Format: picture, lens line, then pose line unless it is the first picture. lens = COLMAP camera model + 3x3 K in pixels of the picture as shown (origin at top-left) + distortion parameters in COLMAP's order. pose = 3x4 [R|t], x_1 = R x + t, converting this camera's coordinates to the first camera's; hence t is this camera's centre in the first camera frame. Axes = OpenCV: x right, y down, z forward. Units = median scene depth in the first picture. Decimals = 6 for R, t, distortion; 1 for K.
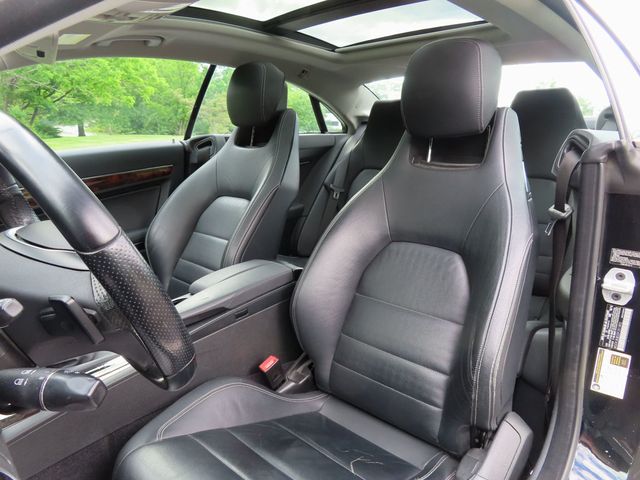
lens RADIAL K [[458.8, 0, 320.0], [0, 458.8, 240.0], [0, 0, 1]] dist [-0.009679, 0.004114]
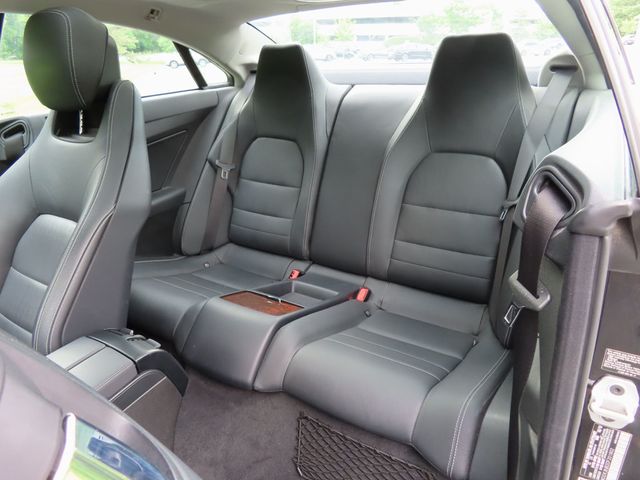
lens RADIAL K [[458.8, 0, 320.0], [0, 458.8, 240.0], [0, 0, 1]] dist [-0.009679, 0.004114]
pose [[0.984112, -0.098019, 0.148039, 0.089016], [0.071826, 0.982312, 0.172931, -0.143548], [-0.162371, -0.159550, 0.973745, 0.250194]]
